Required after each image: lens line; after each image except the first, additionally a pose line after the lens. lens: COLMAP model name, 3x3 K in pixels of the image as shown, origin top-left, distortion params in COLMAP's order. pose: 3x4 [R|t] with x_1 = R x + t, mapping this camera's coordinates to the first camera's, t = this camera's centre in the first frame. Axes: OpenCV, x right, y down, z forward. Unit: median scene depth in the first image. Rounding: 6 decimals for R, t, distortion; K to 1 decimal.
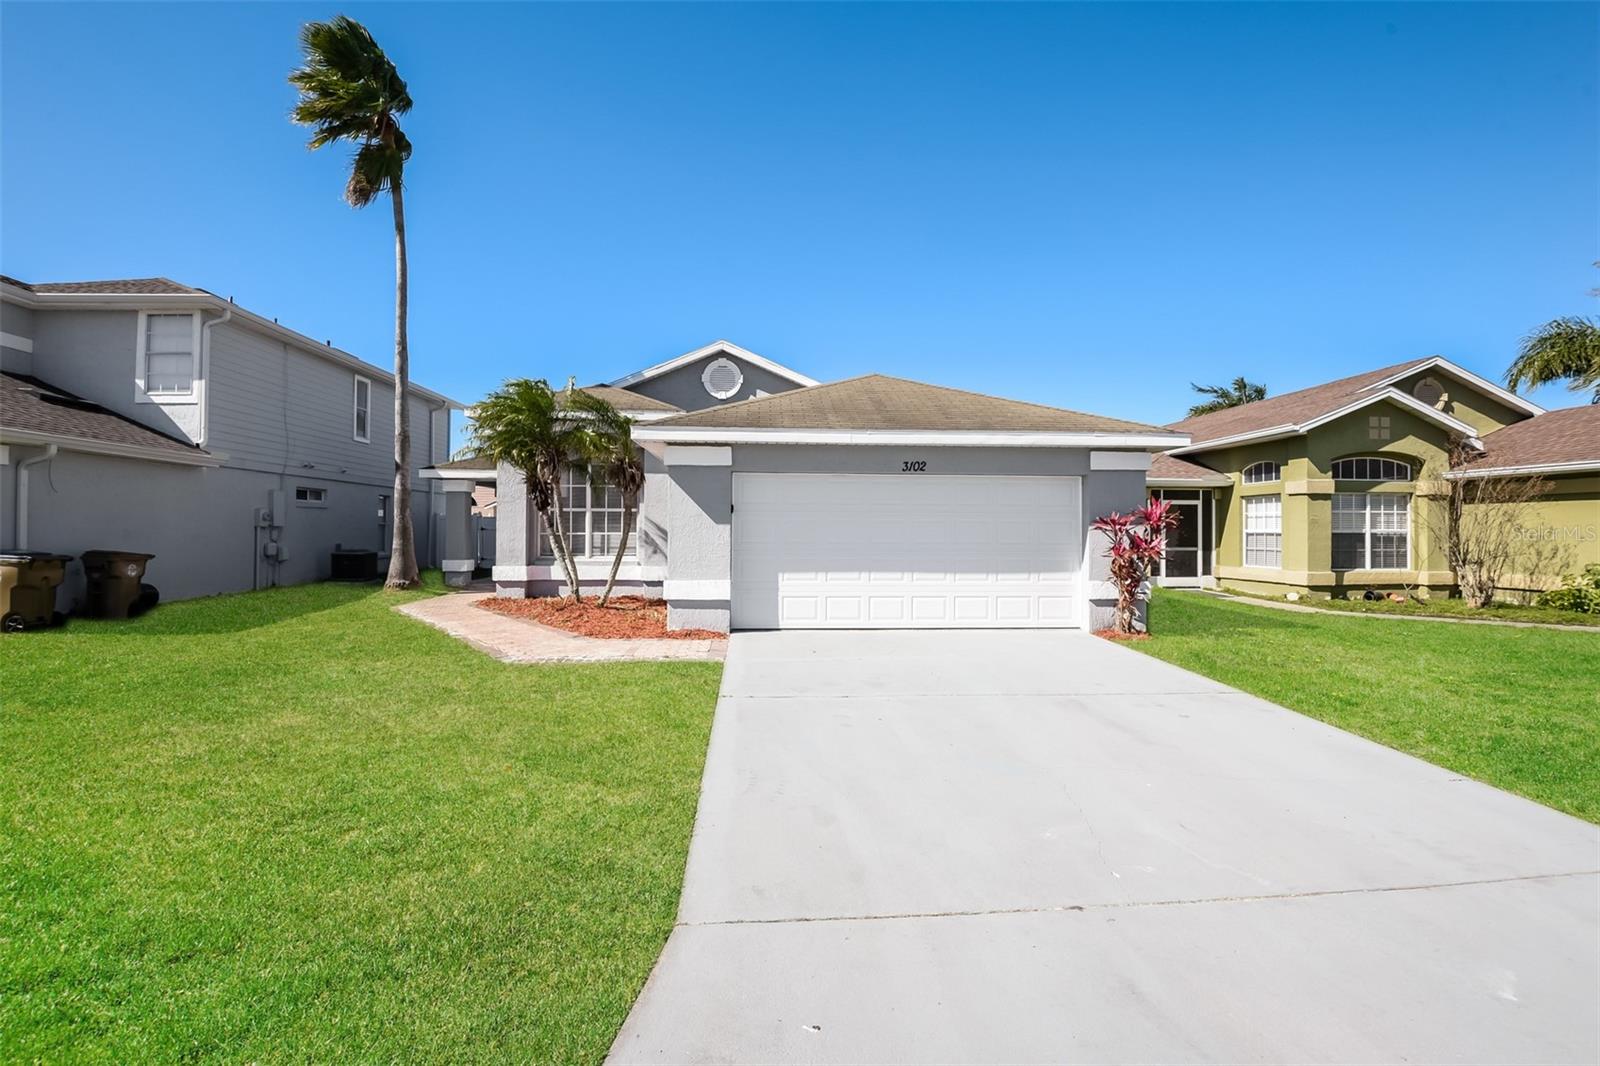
lens RADIAL K [[735.2, 0, 799.6], [0, 735.2, 525.6], [0, 0, 1]] dist [-0.001398, 0.001233]
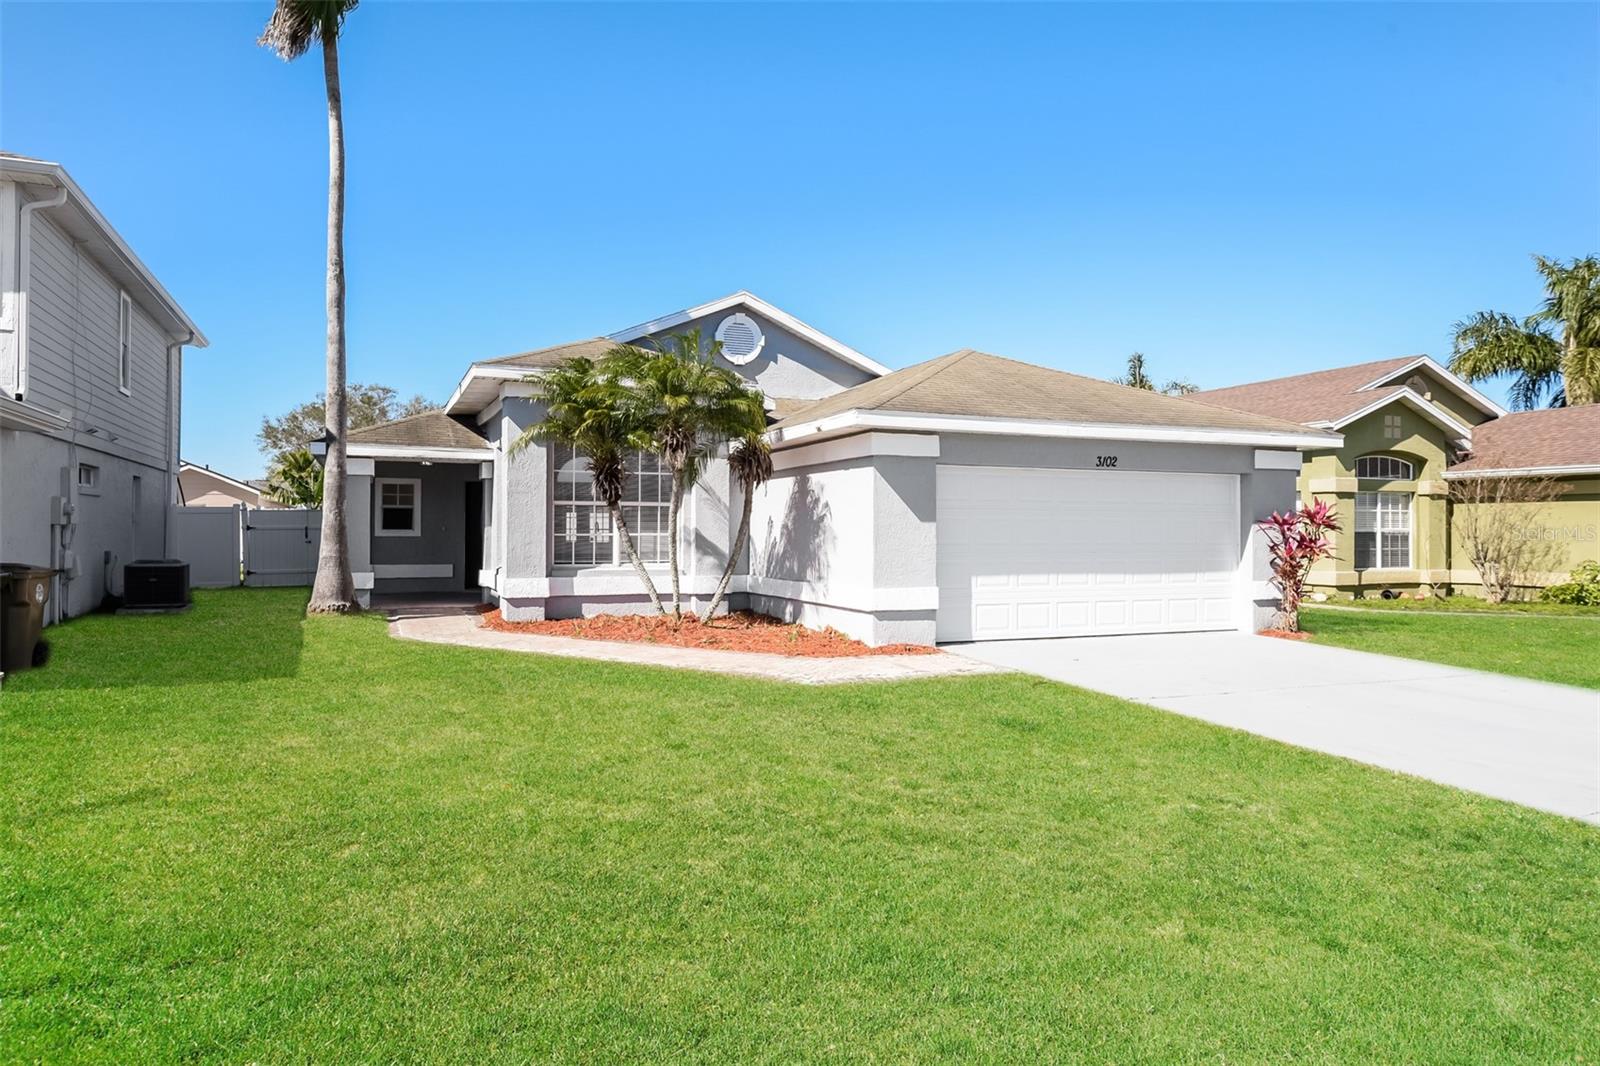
lens RADIAL K [[1057.8, 0, 737.4], [0, 1057.8, 519.1], [0, 0, 1]] dist [0.055419, 0.011772]
pose [[0.943061, 0.001888, 0.332616, -0.544989], [-0.001123, 0.999996, -0.002494, -0.002516], [-0.332619, 0.001978, 0.943059, -0.089349]]
